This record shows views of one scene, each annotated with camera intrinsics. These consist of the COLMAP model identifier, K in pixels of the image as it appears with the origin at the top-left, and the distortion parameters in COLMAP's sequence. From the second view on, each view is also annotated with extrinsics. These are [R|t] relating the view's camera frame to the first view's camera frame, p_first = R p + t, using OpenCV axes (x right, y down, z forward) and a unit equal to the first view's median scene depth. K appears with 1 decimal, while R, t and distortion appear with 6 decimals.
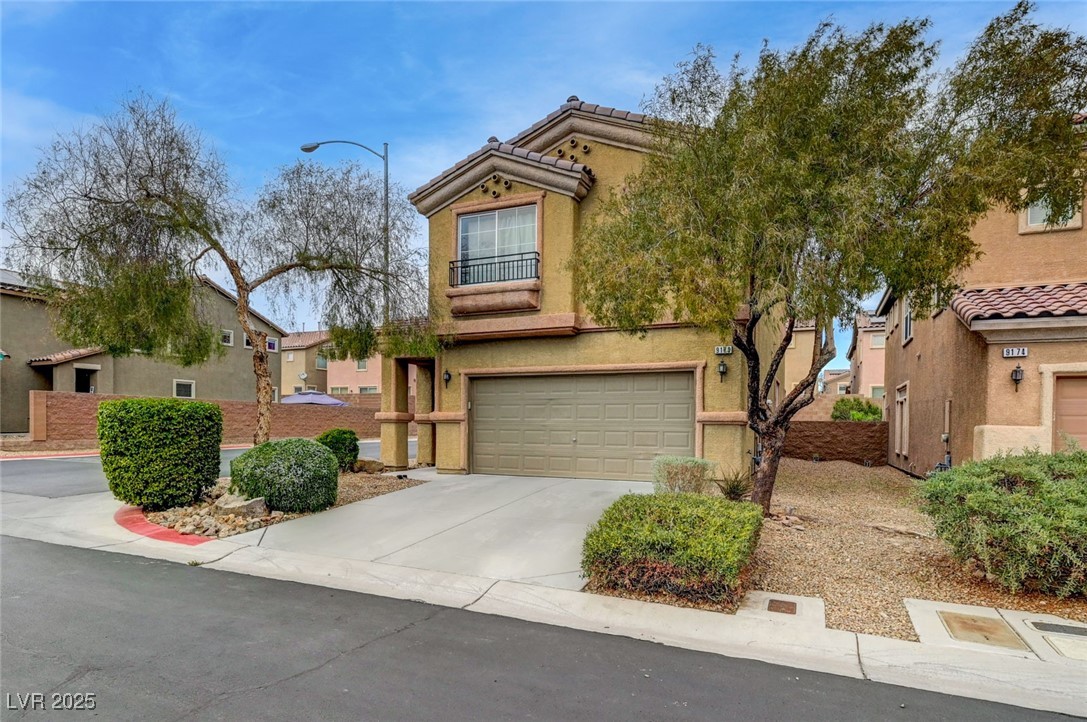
lens RADIAL K [[448.5, 0, 524.3], [0, 448.5, 422.6], [0, 0, 1]] dist [0.002857, -0.000035]
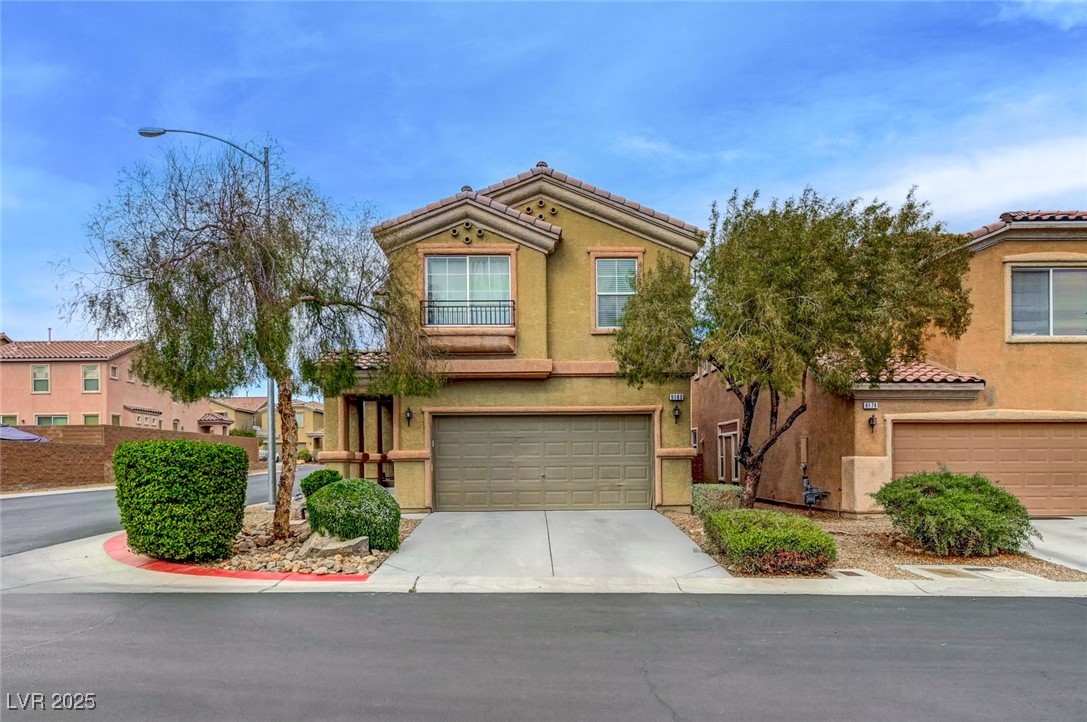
lens RADIAL K [[434.3, 0, 578.0], [0, 434.3, 453.0], [0, 0, 1]] dist [0.003364, -0.000039]
pose [[0.955013, -0.011466, 0.296342, -0.131578], [0.015517, 0.999816, -0.011320, -0.001877], [-0.296157, 0.015409, 0.955015, -0.030359]]
